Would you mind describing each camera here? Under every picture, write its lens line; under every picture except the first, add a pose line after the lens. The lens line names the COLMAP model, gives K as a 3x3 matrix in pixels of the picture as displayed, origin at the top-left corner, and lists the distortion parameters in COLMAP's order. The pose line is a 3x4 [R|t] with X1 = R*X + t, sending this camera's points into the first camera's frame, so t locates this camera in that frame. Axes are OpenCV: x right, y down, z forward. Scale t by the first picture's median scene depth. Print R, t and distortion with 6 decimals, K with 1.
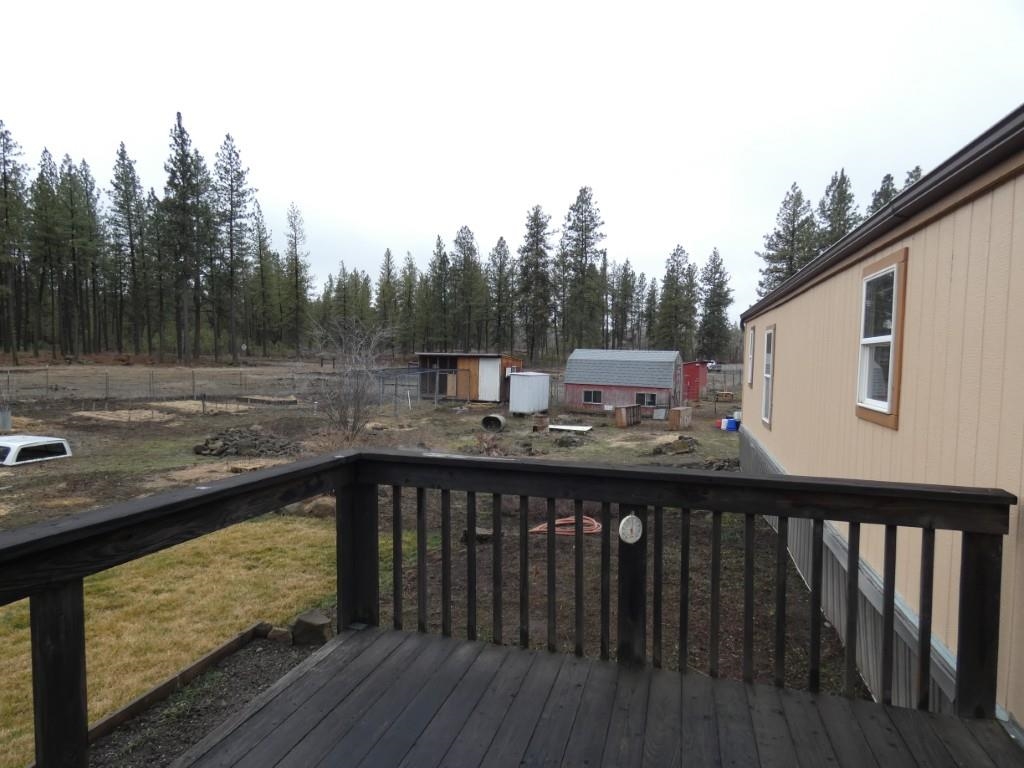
lens RADIAL K [[611.1, 0, 510.6], [0, 611.1, 377.0], [0, 0, 1]] dist [-0.010373, 0.004112]
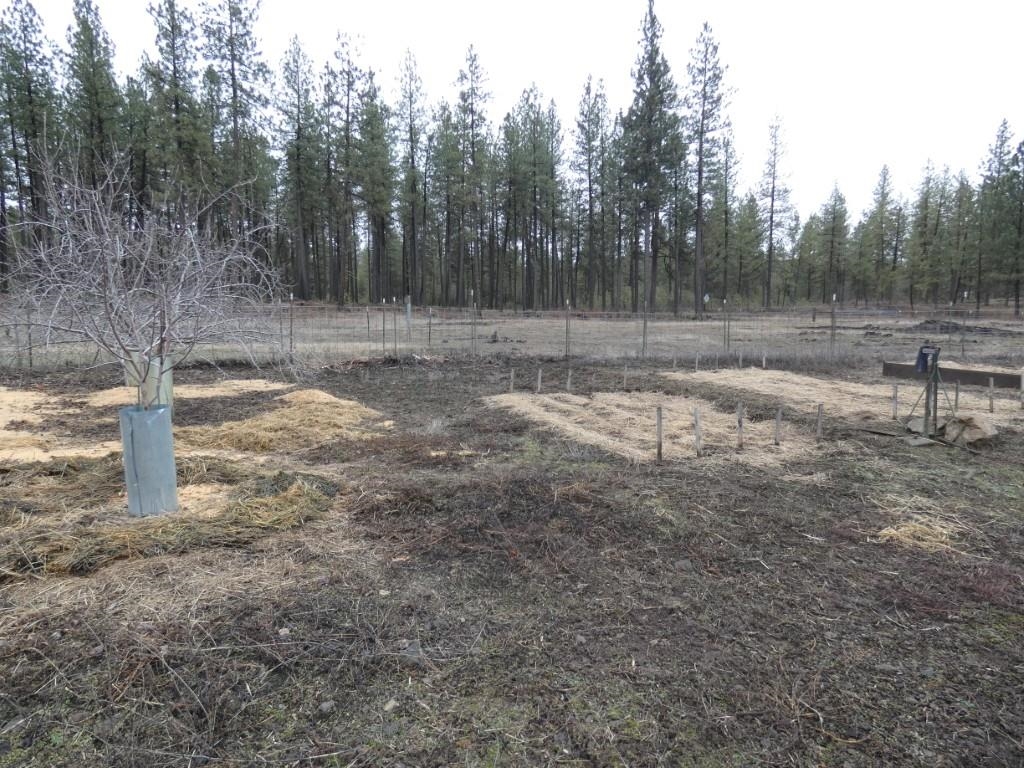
lens RADIAL K [[611.1, 0, 517.0], [0, 611.1, 377.5], [0, 0, 1]] dist [-0.010373, 0.004112]
pose [[0.789115, 0.056381, -0.611652, -0.169363], [-0.020860, 0.997664, 0.065051, 0.008752], [0.613891, -0.038573, 0.788448, 0.252005]]
